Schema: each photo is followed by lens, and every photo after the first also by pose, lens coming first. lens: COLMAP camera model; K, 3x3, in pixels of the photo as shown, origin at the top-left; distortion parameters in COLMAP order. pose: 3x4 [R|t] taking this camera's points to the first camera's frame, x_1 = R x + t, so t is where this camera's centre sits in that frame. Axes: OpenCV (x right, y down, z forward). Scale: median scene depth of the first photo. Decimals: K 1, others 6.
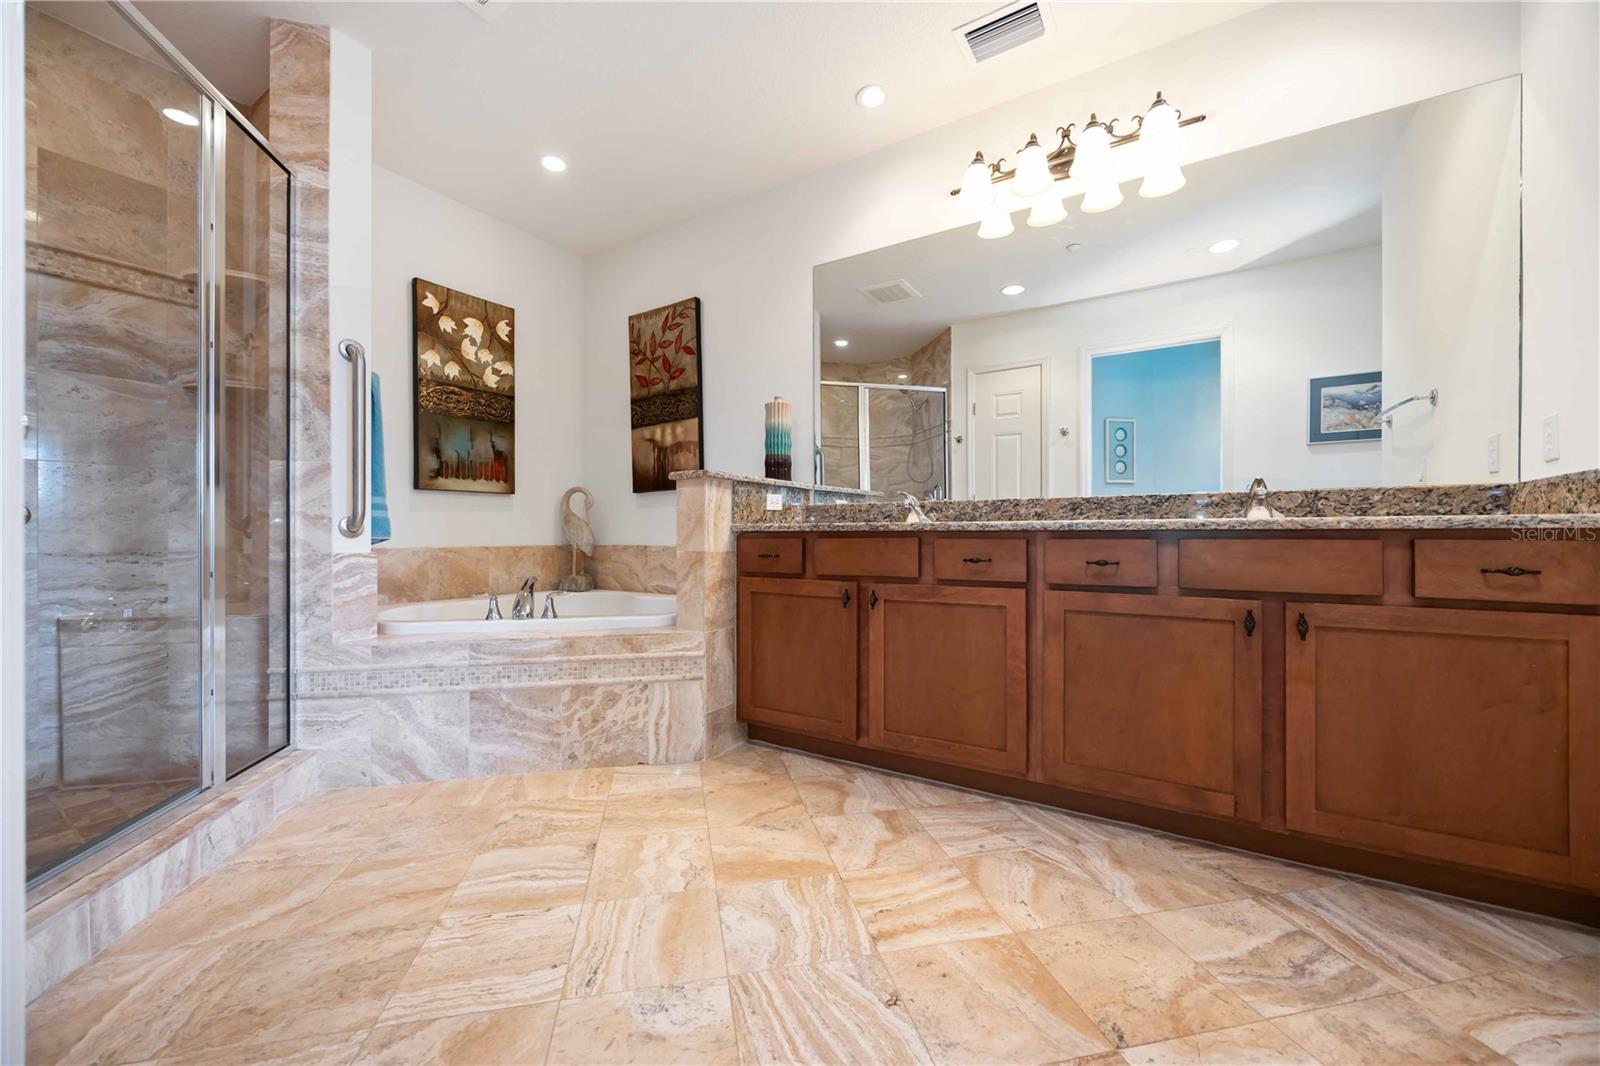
lens RADIAL K [[611.2, 0, 773.0], [0, 611.2, 537.1], [0, 0, 1]] dist [-0.001805, -0.000549]
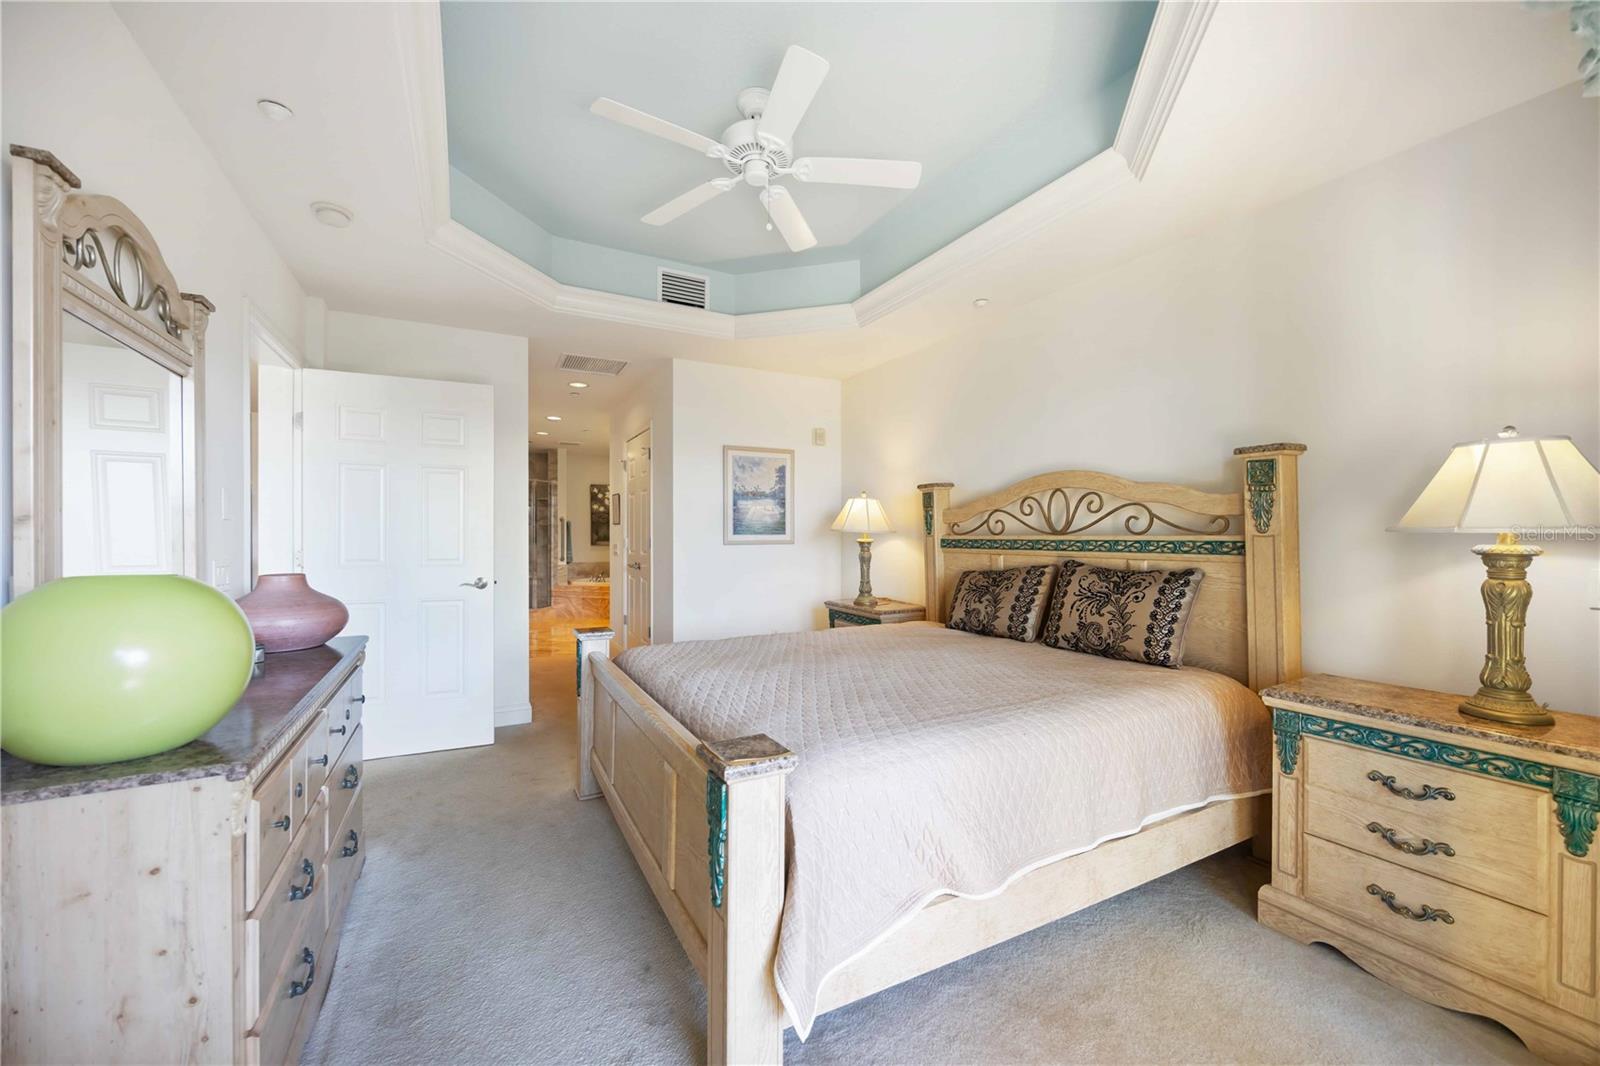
lens RADIAL K [[611.2, 0, 793.7], [0, 611.2, 532.5], [0, 0, 1]] dist [-0.001805, -0.000549]
pose [[0.877946, -0.003187, -0.478749, 2.968624], [0.002136, 0.999994, -0.002739, -0.197148], [0.478755, 0.001382, 0.877947, -2.130535]]
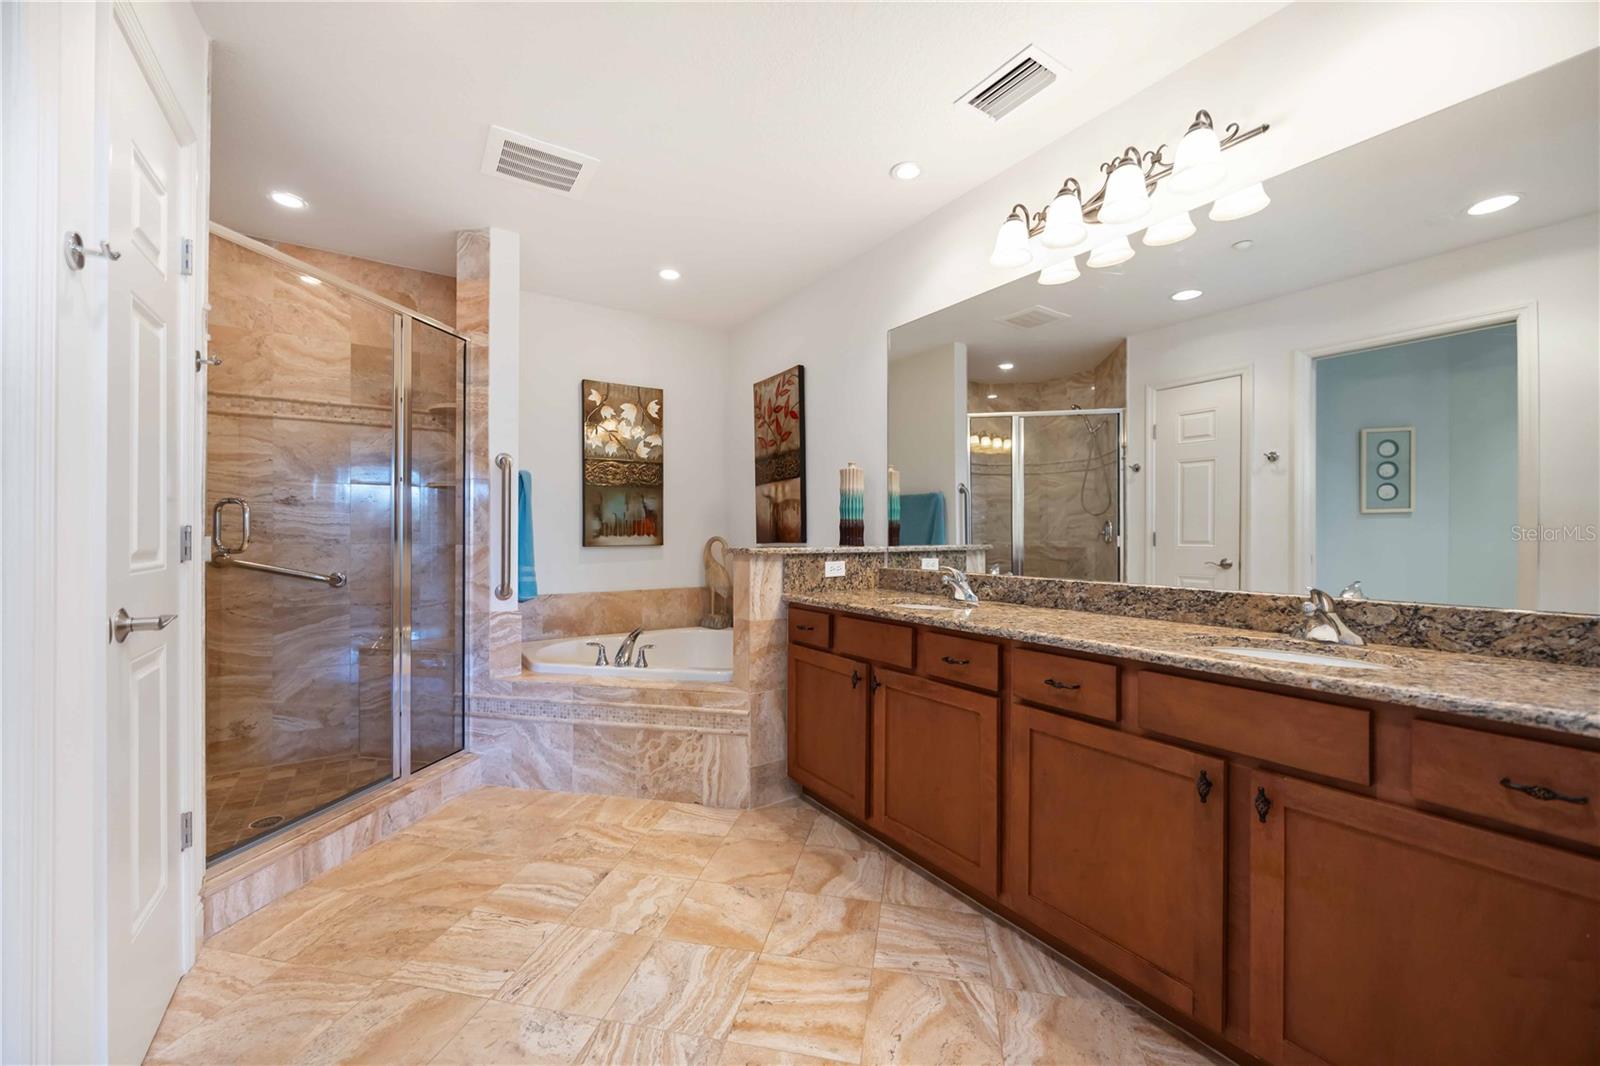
lens RADIAL K [[611.2, 0, 783.4], [0, 611.2, 531.7], [0, 0, 1]] dist [-0.001805, -0.000549]
pose [[0.916115, -0.003048, -0.400904, 0.428827], [0.001488, 0.999990, -0.004203, -0.146627], [0.400912, 0.003254, 0.916111, 0.009082]]
